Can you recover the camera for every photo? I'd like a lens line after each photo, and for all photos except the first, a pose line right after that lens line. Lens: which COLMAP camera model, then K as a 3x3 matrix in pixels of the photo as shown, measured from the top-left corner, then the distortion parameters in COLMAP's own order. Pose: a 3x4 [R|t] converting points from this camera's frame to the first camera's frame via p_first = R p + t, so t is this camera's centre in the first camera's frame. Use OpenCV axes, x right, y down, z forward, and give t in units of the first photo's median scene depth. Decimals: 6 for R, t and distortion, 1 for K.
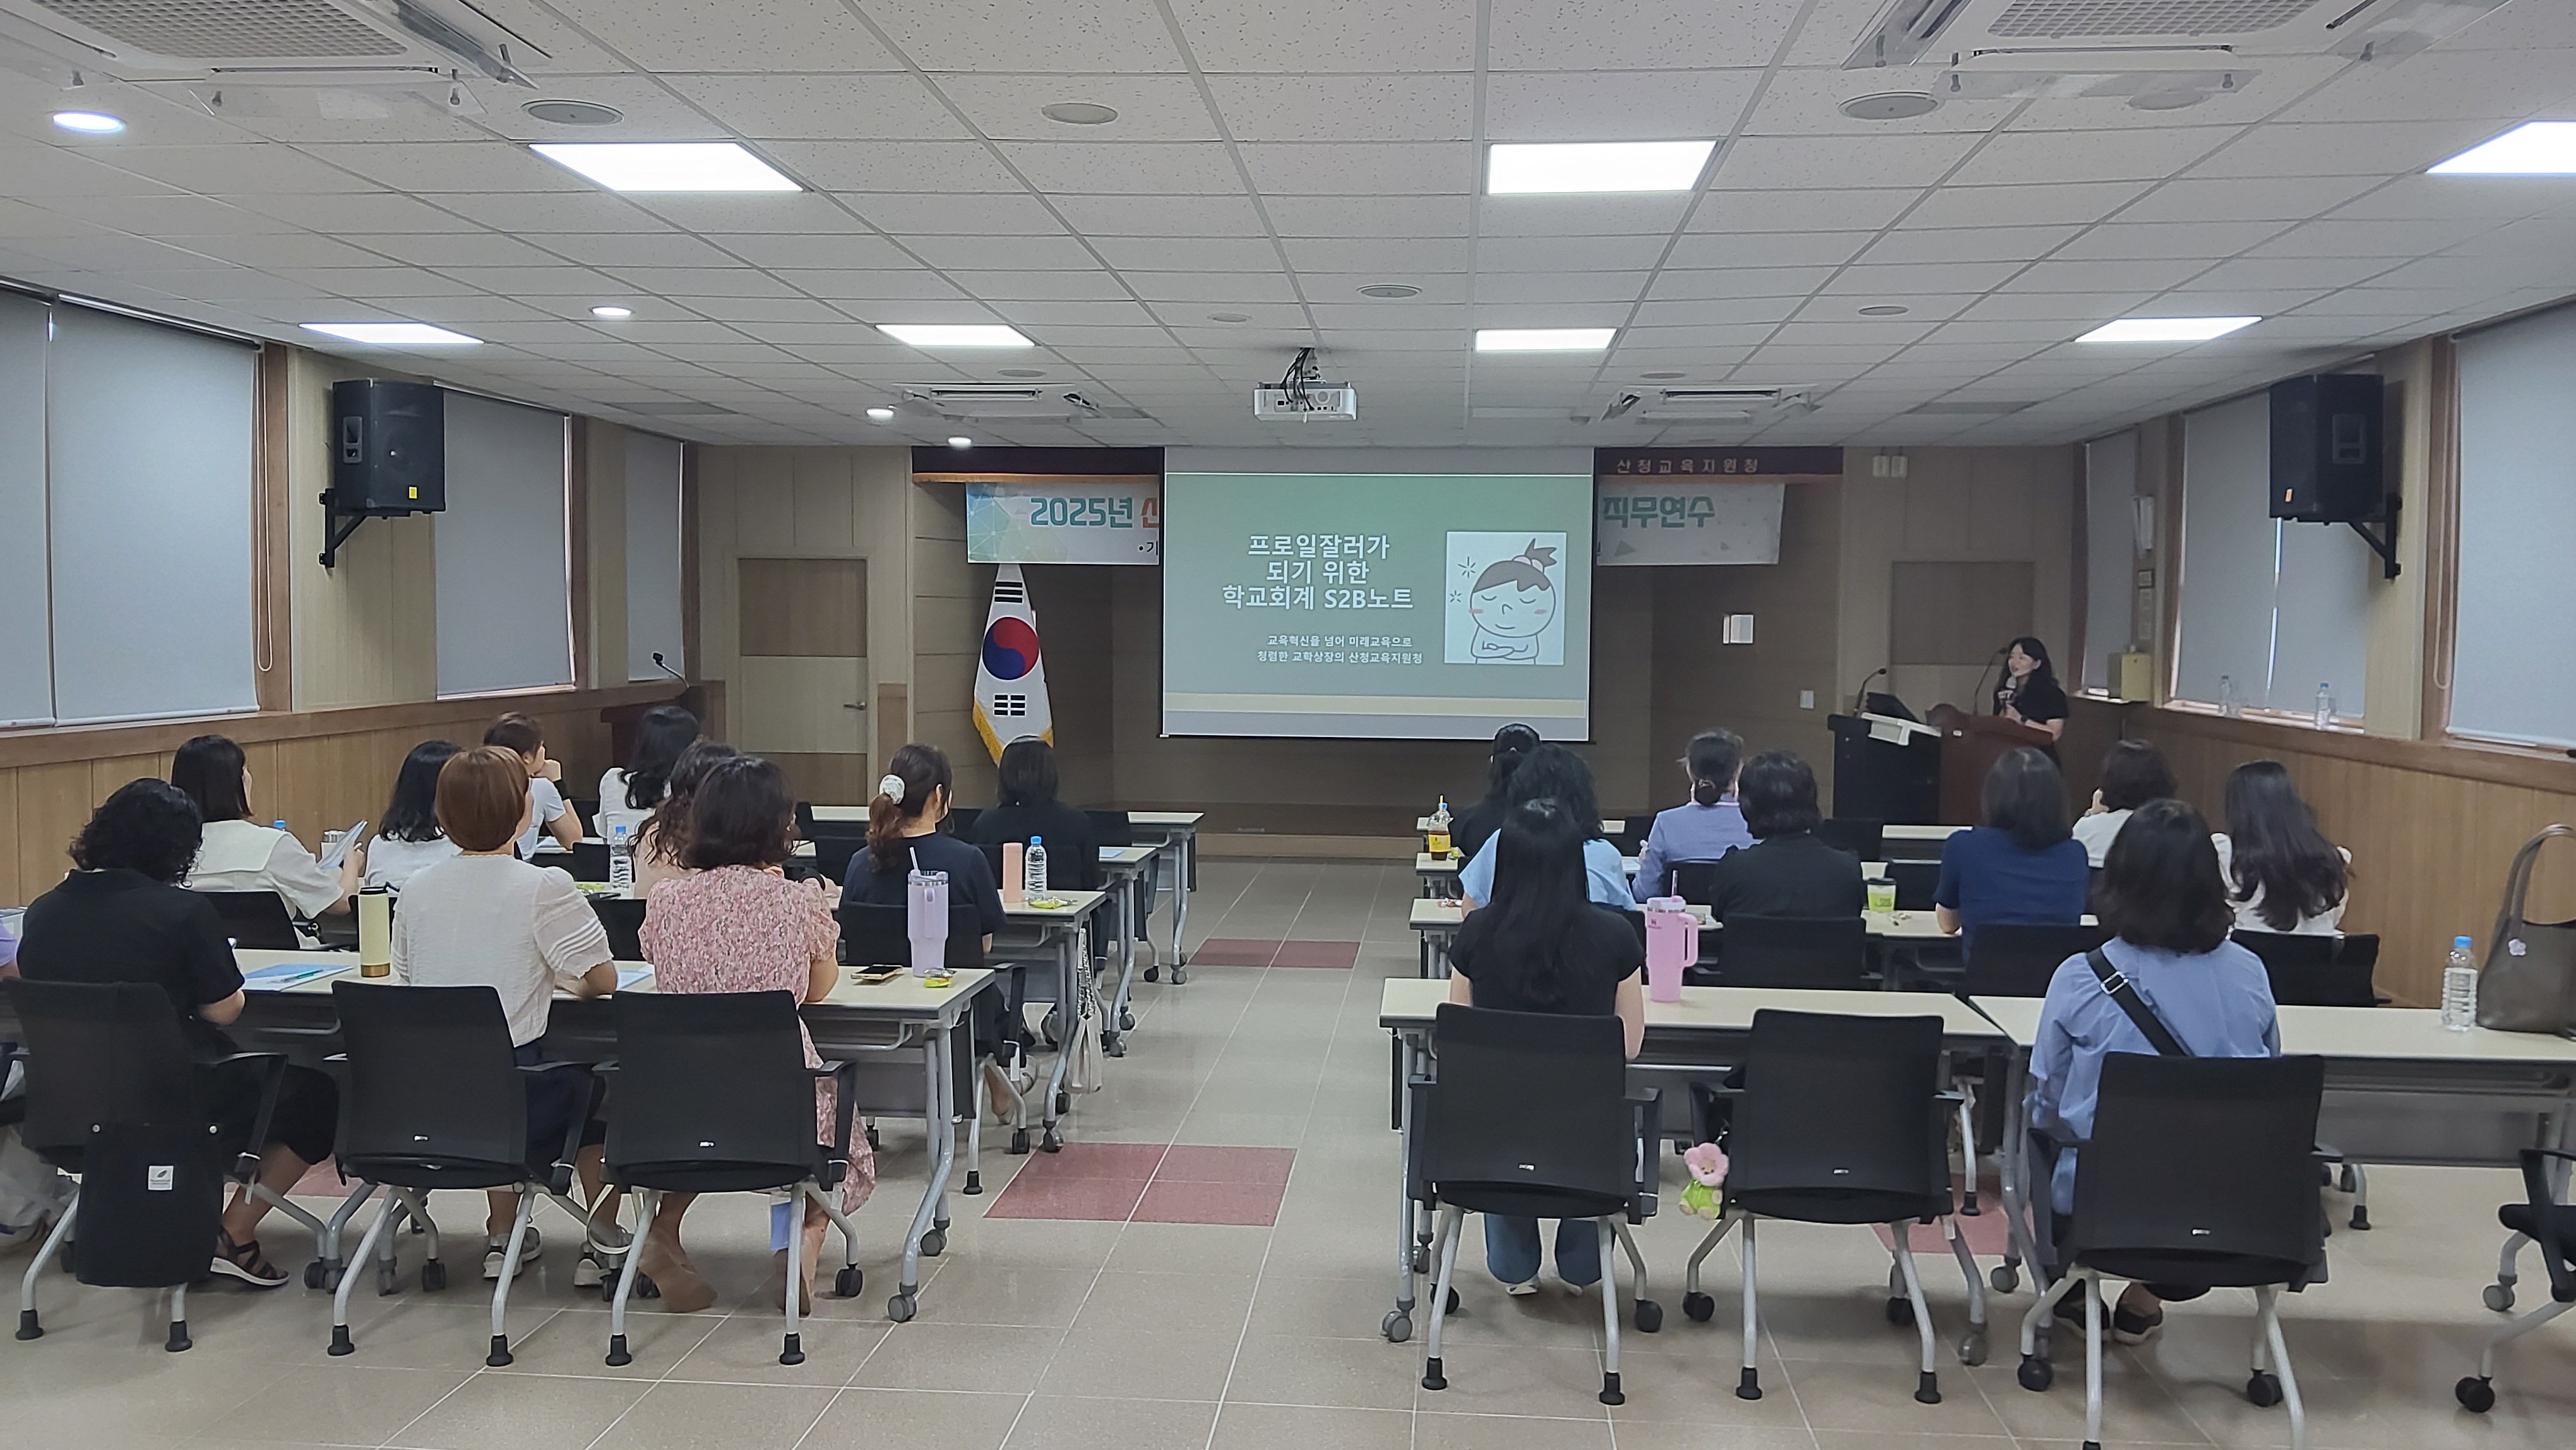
lens RADIAL K [[2043.1, 0, 1288.0], [0, 2043.1, 725.0], [0, 0, 1]] dist [0.086301, -0.177742]
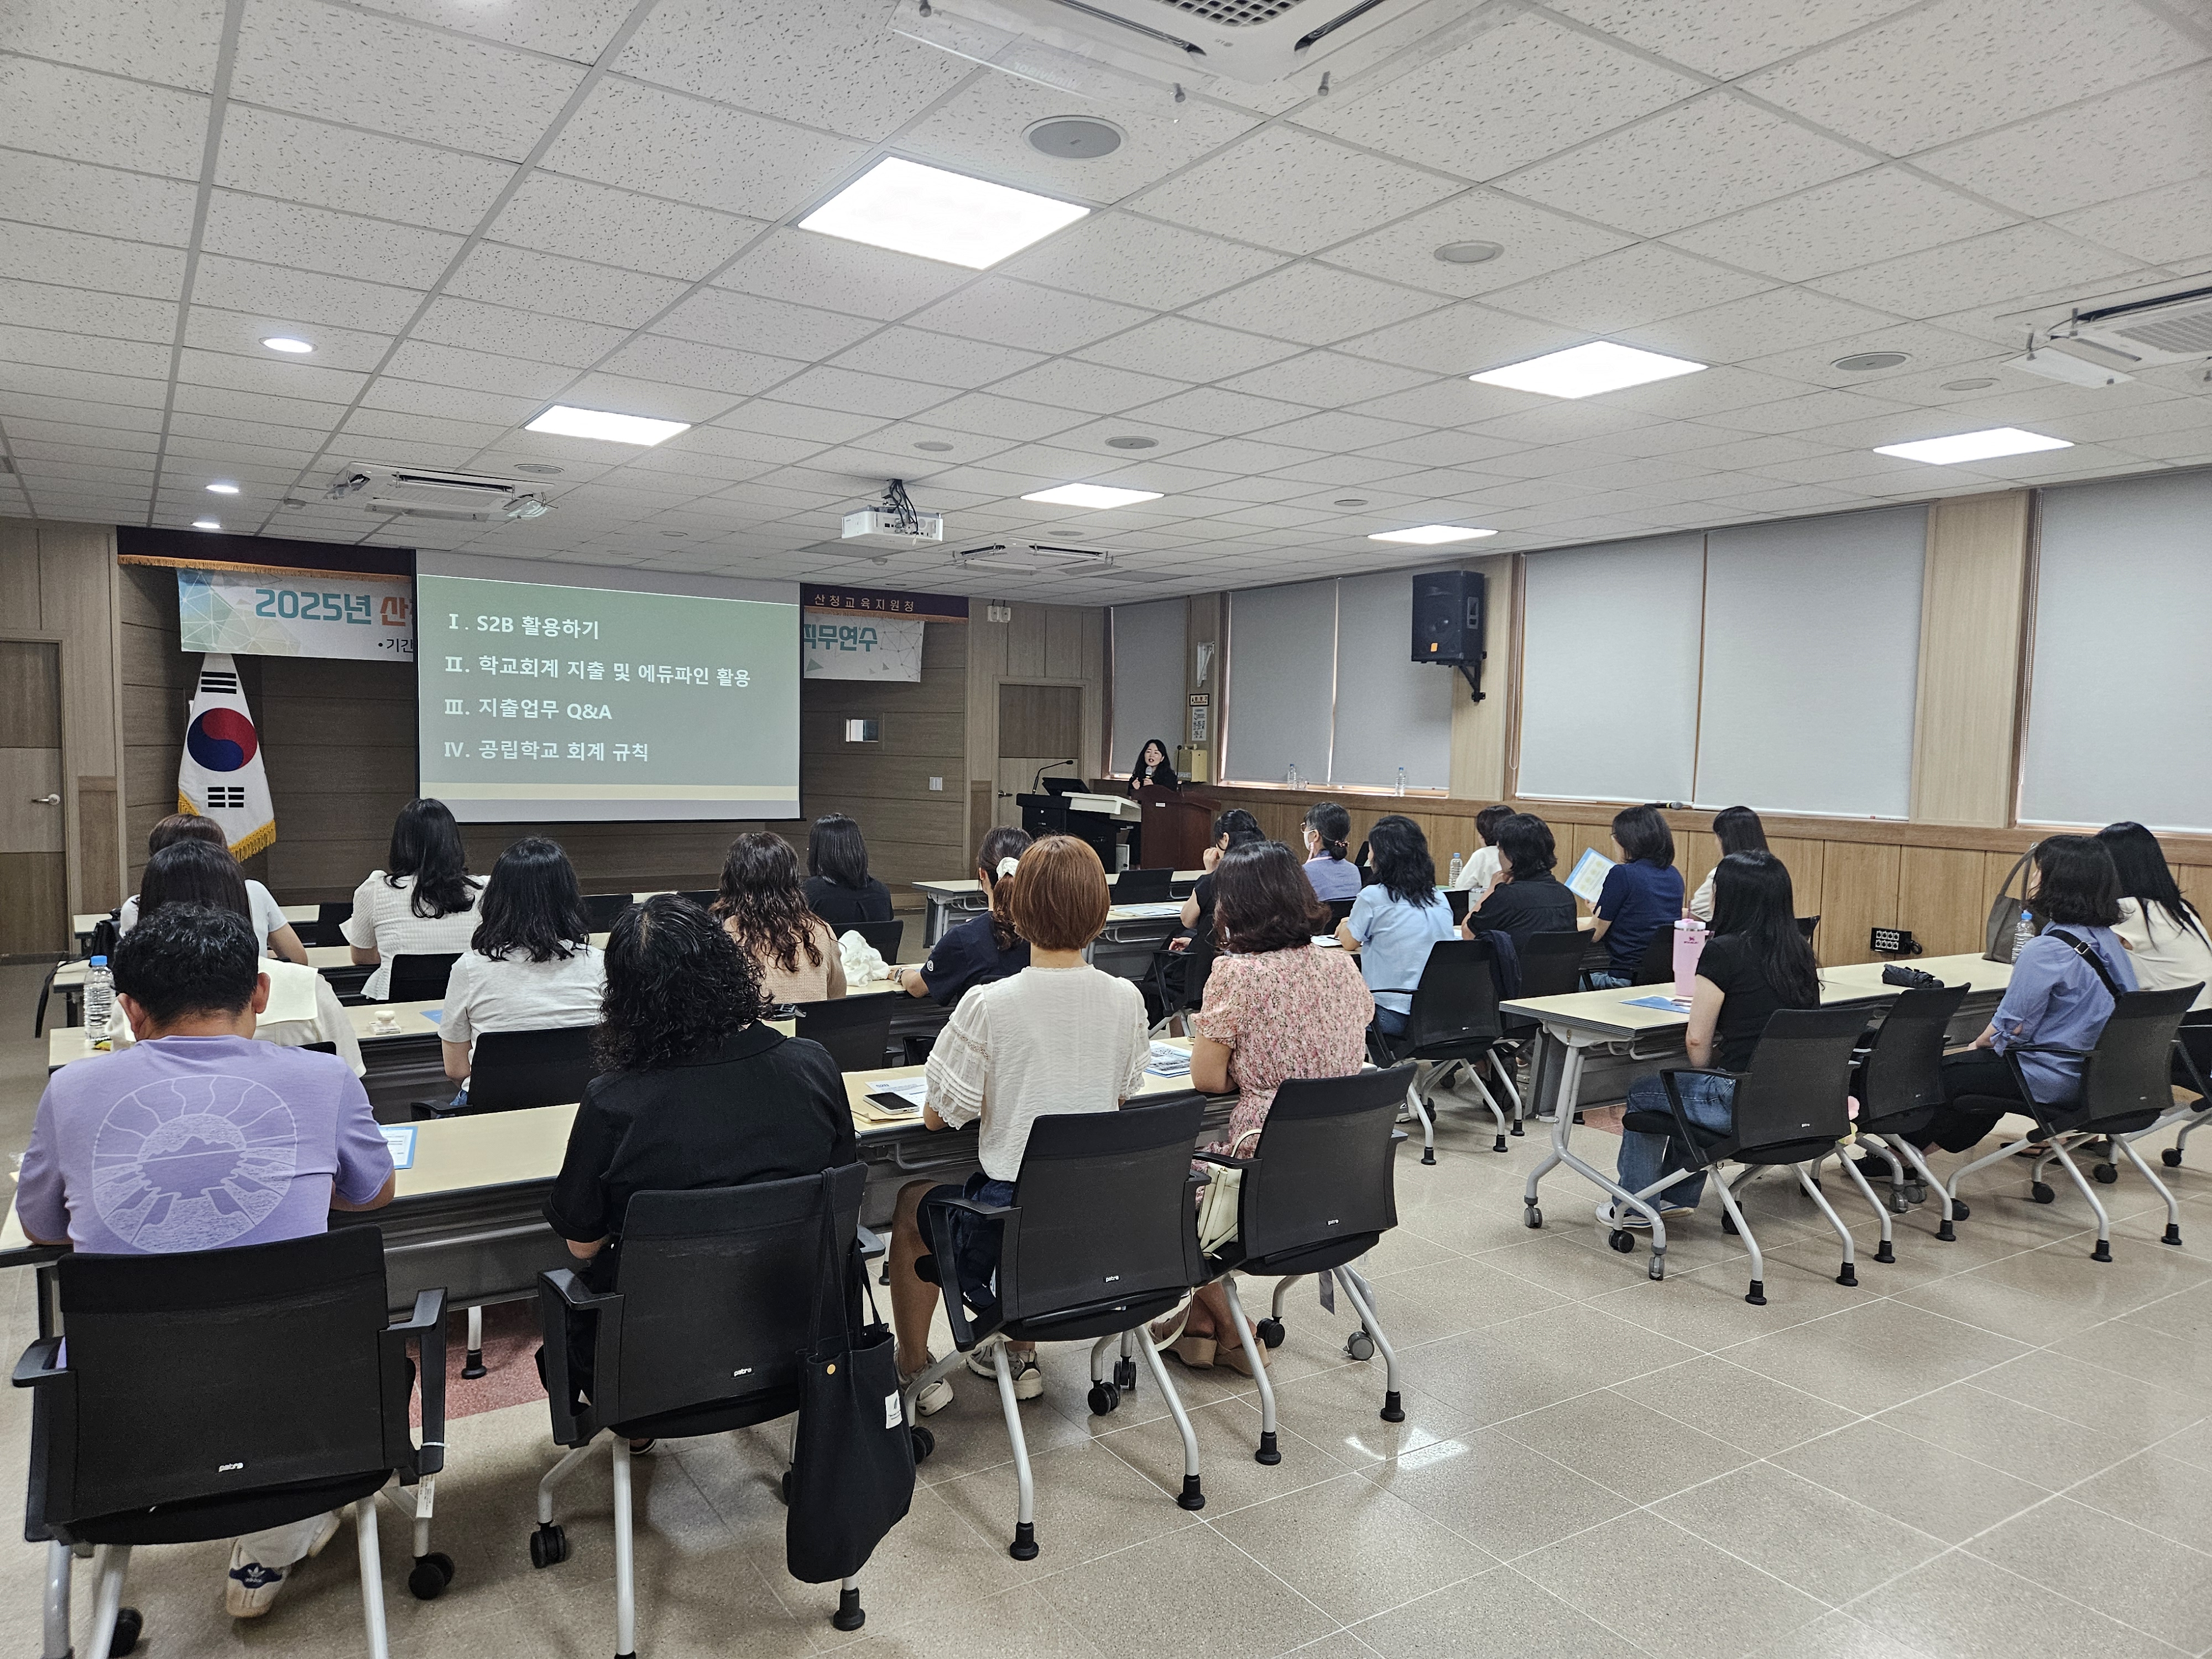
lens RADIAL K [[1493.3, 0, 1106.0], [0, 1493.3, 829.5], [0, 0, 1]] dist [0.124974, -0.172417]
pose [[0.784391, -0.029299, 0.619575, -0.279135], [0.020394, 0.999562, 0.021449, -0.001333], [-0.619932, -0.004189, 0.784644, 0.168246]]
